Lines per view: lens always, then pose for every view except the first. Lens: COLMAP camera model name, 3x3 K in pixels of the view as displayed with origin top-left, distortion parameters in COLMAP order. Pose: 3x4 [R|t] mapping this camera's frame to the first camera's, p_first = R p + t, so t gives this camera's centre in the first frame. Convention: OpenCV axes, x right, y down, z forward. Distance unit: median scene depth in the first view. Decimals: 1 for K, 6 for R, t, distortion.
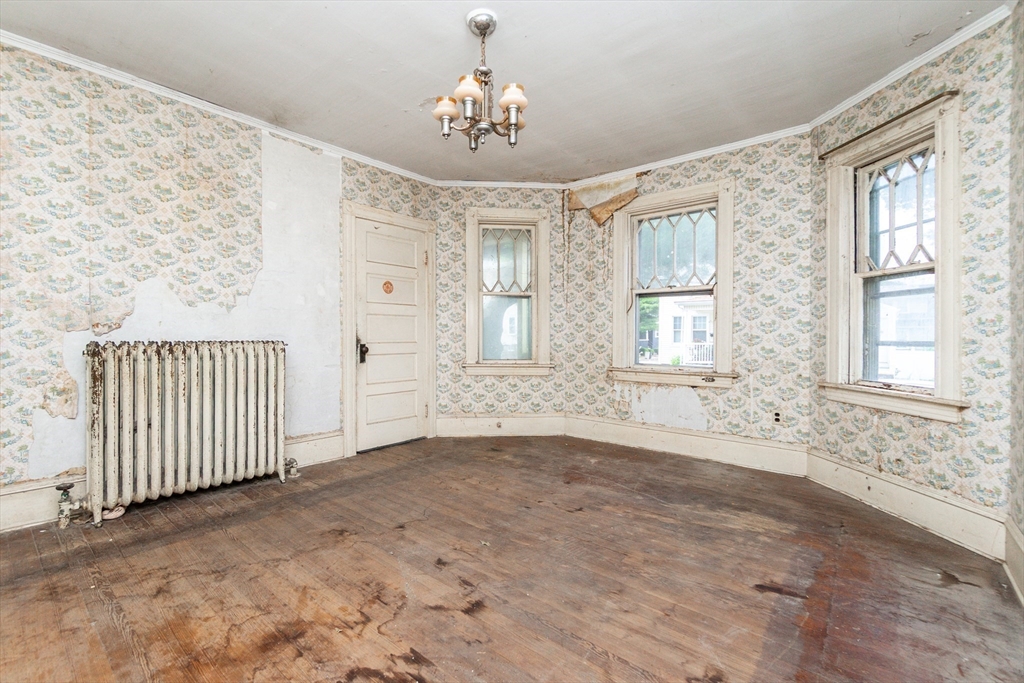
lens RADIAL K [[452.7, 0, 502.5], [0, 452.7, 339.8], [0, 0, 1]] dist [-0.002133, 0.000349]
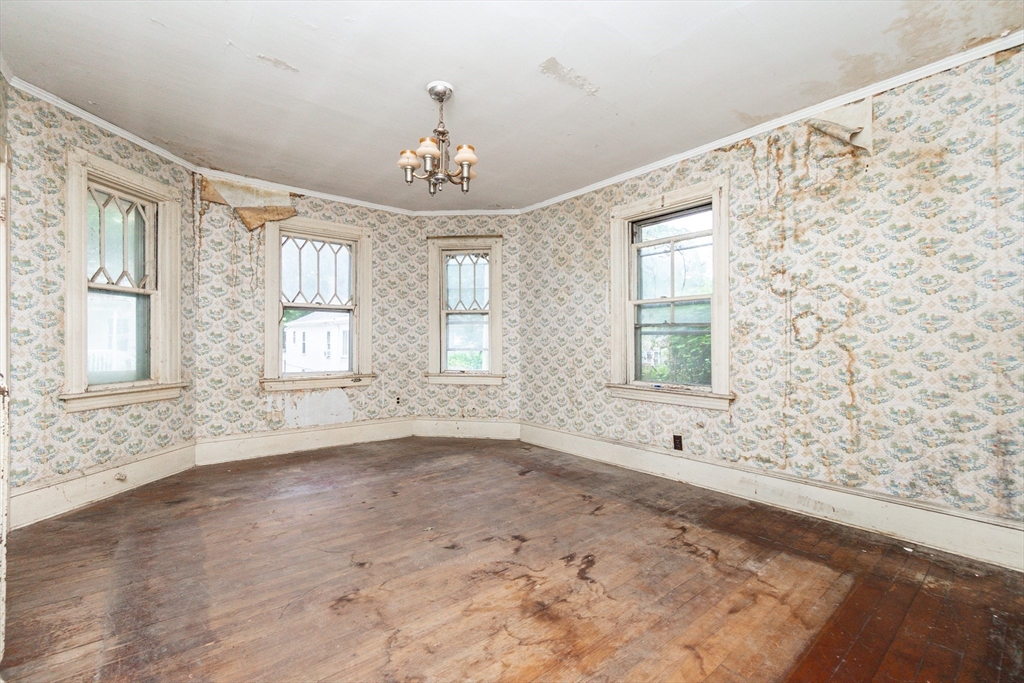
lens RADIAL K [[425.7, 0, 508.1], [0, 425.7, 338.2], [0, 0, 1]] dist [-0.008784, 0.000144]
pose [[0.189831, 0.005409, 0.981802, -0.812532], [0.009570, 0.999927, -0.007359, -0.022195], [-0.981770, 0.010792, 0.189765, 0.446421]]
